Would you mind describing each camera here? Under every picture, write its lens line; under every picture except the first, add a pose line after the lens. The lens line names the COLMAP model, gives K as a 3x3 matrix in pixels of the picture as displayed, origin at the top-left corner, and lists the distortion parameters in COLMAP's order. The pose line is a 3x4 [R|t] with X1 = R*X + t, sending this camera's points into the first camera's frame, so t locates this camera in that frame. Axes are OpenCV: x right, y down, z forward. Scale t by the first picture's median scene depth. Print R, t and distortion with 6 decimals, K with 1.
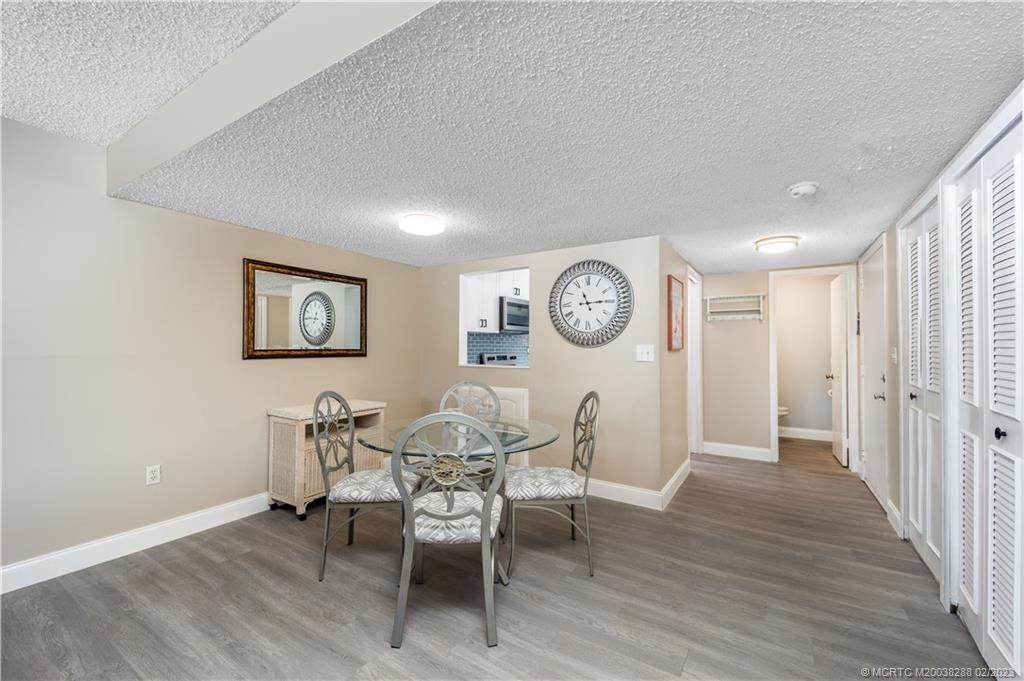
lens RADIAL K [[417.6, 0, 512.1], [0, 417.6, 338.9], [0, 0, 1]] dist [0.002948, -0.000130]
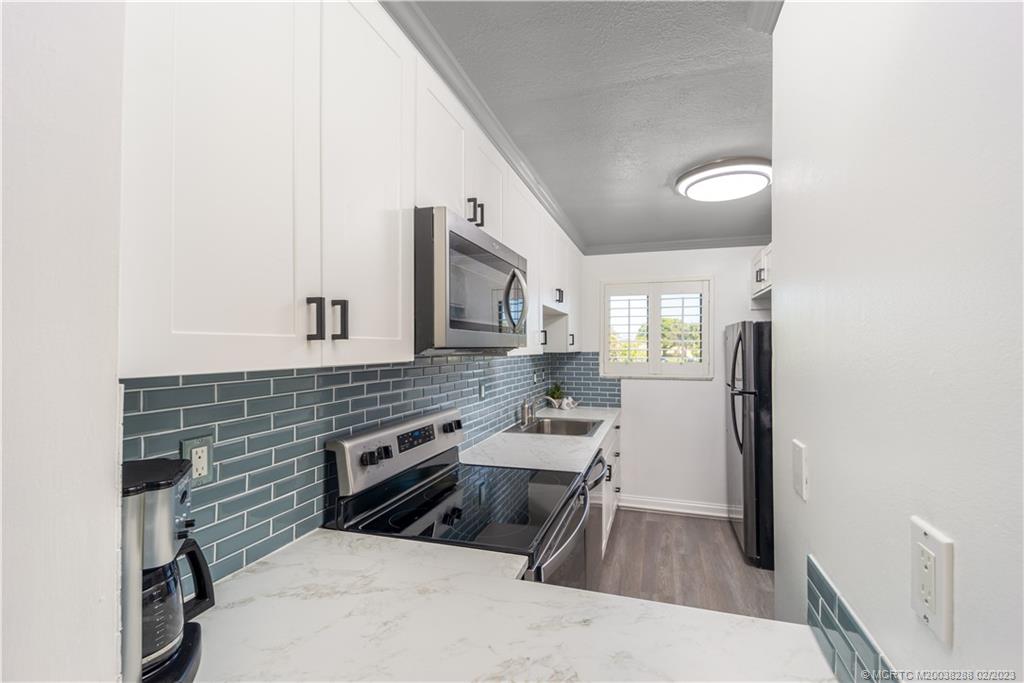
lens RADIAL K [[417.6, 0, 505.0], [0, 417.6, 342.8], [0, 0, 1]] dist [0.002948, -0.000130]
pose [[0.977916, 0.001076, 0.208997, -0.030414], [-0.000088, 0.999989, -0.004734, -0.024452], [-0.209000, 0.004611, 0.977905, 0.760872]]
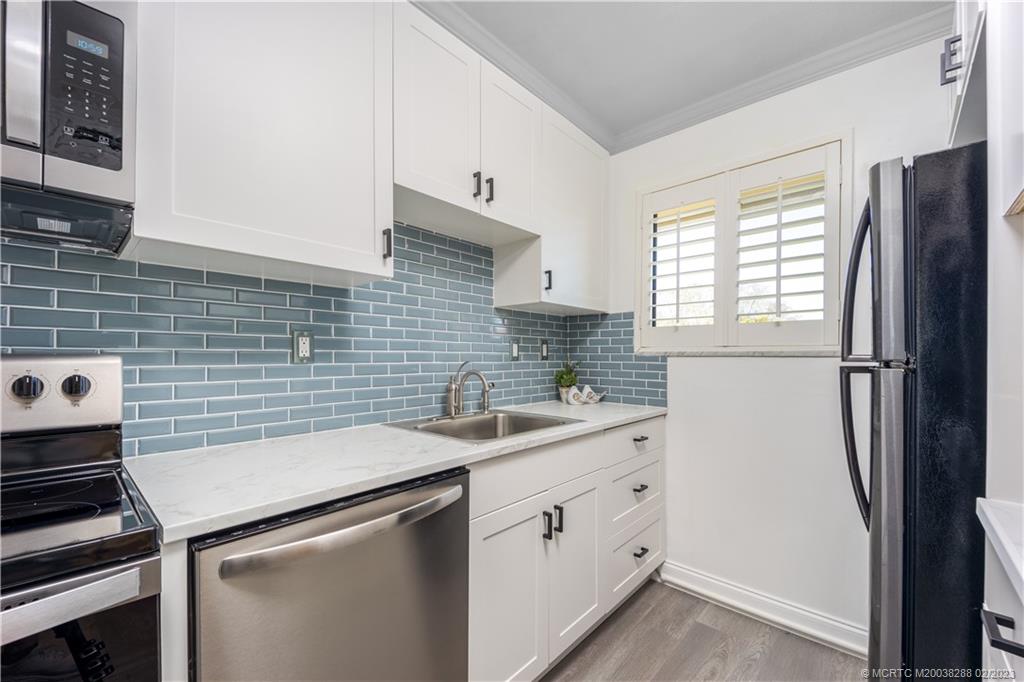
lens RADIAL K [[417.6, 0, 522.6], [0, 417.6, 348.7], [0, 0, 1]] dist [0.002948, -0.000130]
pose [[0.986778, 0.015153, -0.161368, 0.043732], [-0.016585, 0.999834, -0.007530, -0.009098], [0.161227, 0.010107, 0.986866, 0.824654]]
